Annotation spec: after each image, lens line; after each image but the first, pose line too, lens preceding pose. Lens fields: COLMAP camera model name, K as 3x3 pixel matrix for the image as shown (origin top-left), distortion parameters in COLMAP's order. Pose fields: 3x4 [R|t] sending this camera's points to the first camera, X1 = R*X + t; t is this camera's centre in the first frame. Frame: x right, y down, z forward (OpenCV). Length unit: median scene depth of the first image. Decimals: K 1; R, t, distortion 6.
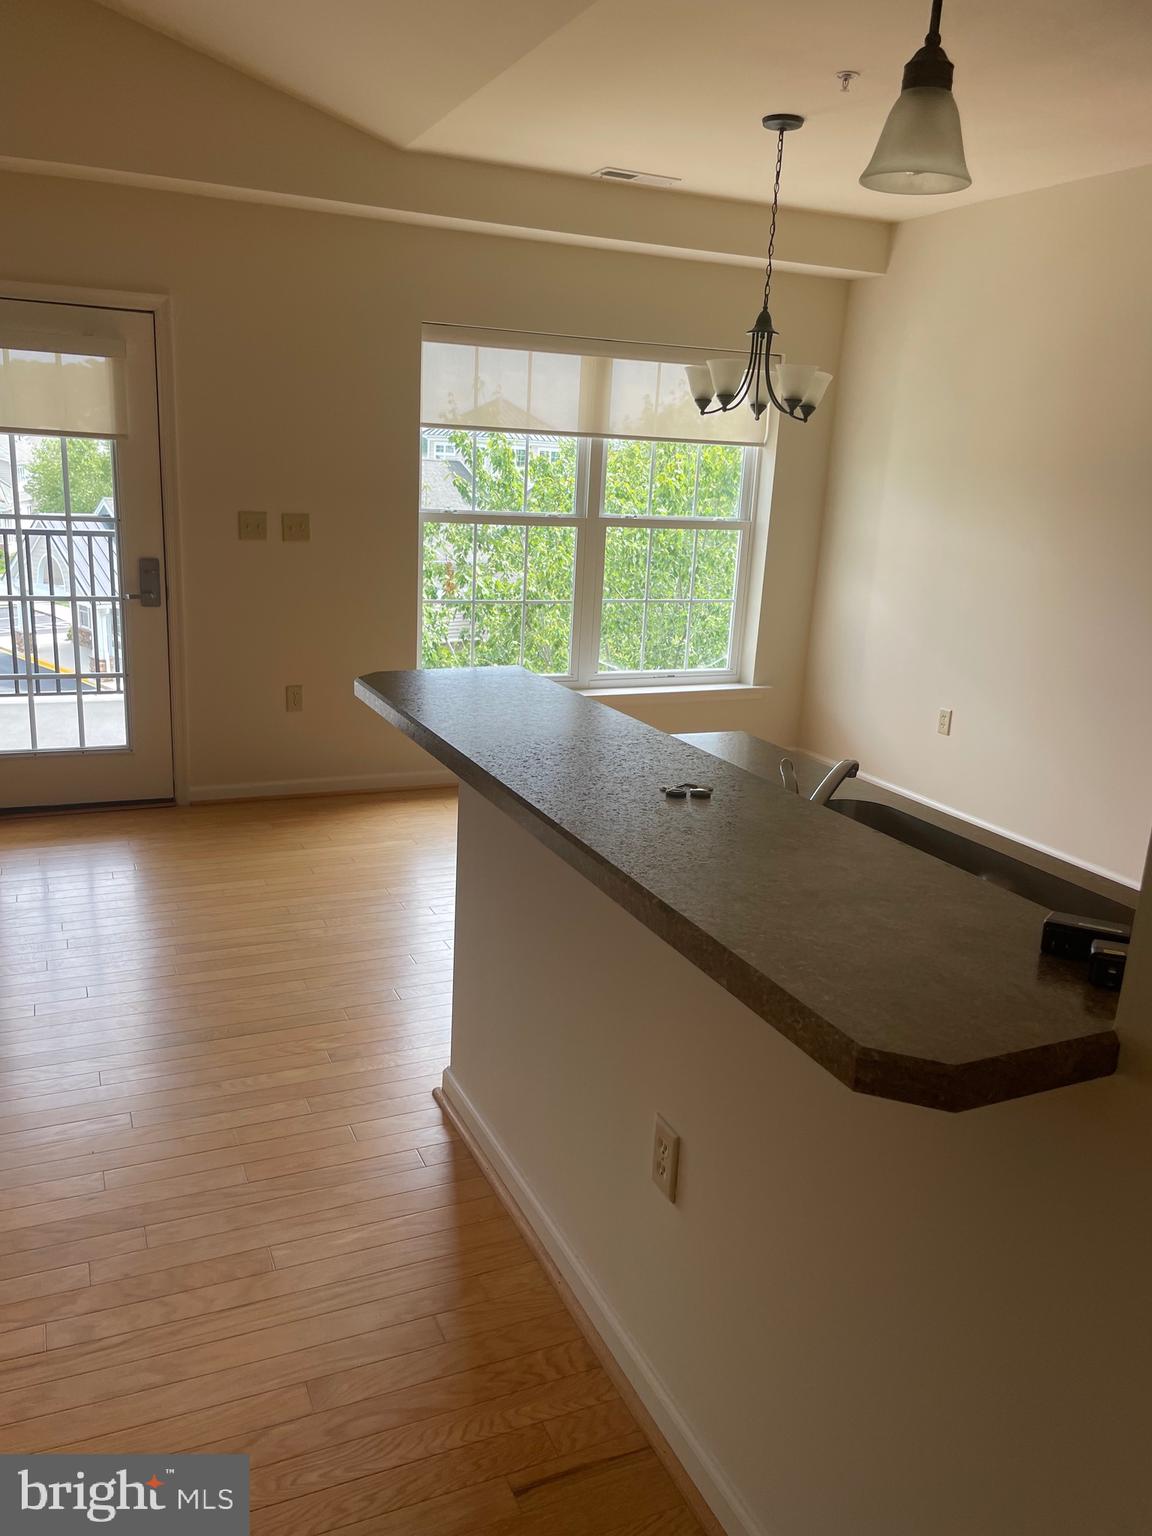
lens RADIAL K [[1165.9, 0, 569.8], [0, 1165.9, 781.1], [0, 0, 1]] dist [0.049856, -0.042648]
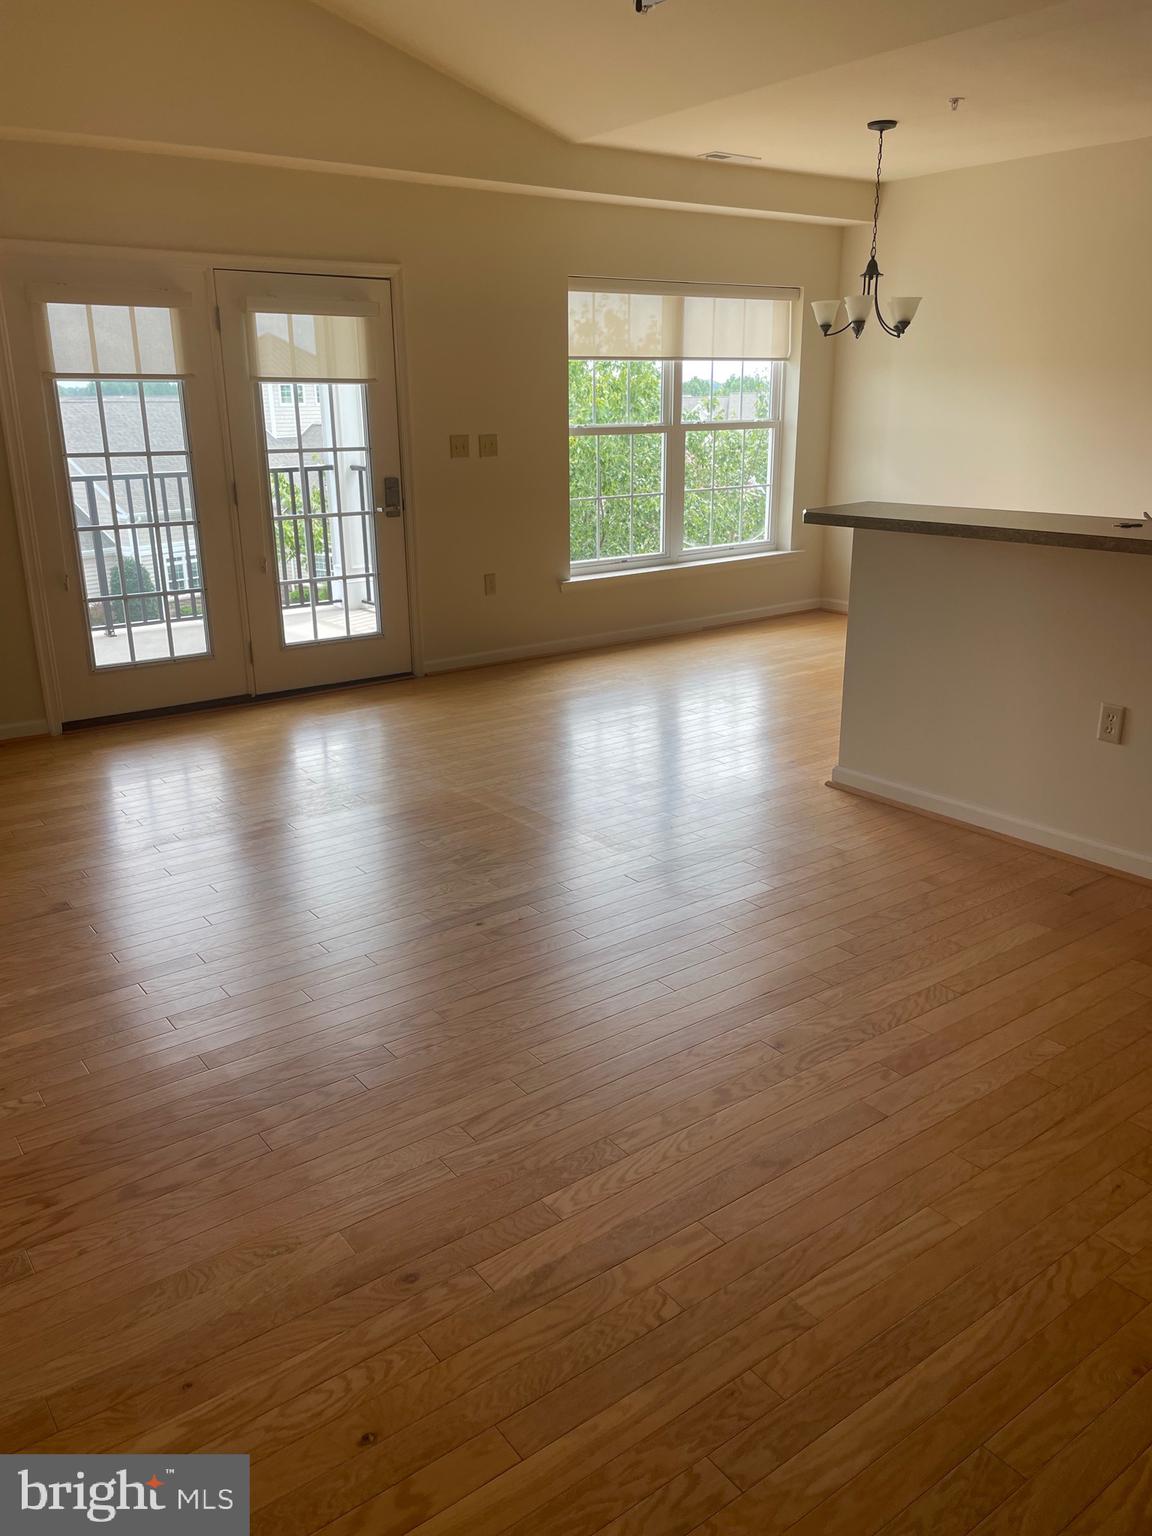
lens RADIAL K [[1165.9, 0, 585.7], [0, 1165.9, 762.7], [0, 0, 1]] dist [0.049856, -0.042648]
pose [[0.973360, -0.123126, 0.193418, -0.420114], [0.114648, 0.991911, 0.054475, 0.065871], [-0.198561, -0.030849, 0.979603, -0.268894]]
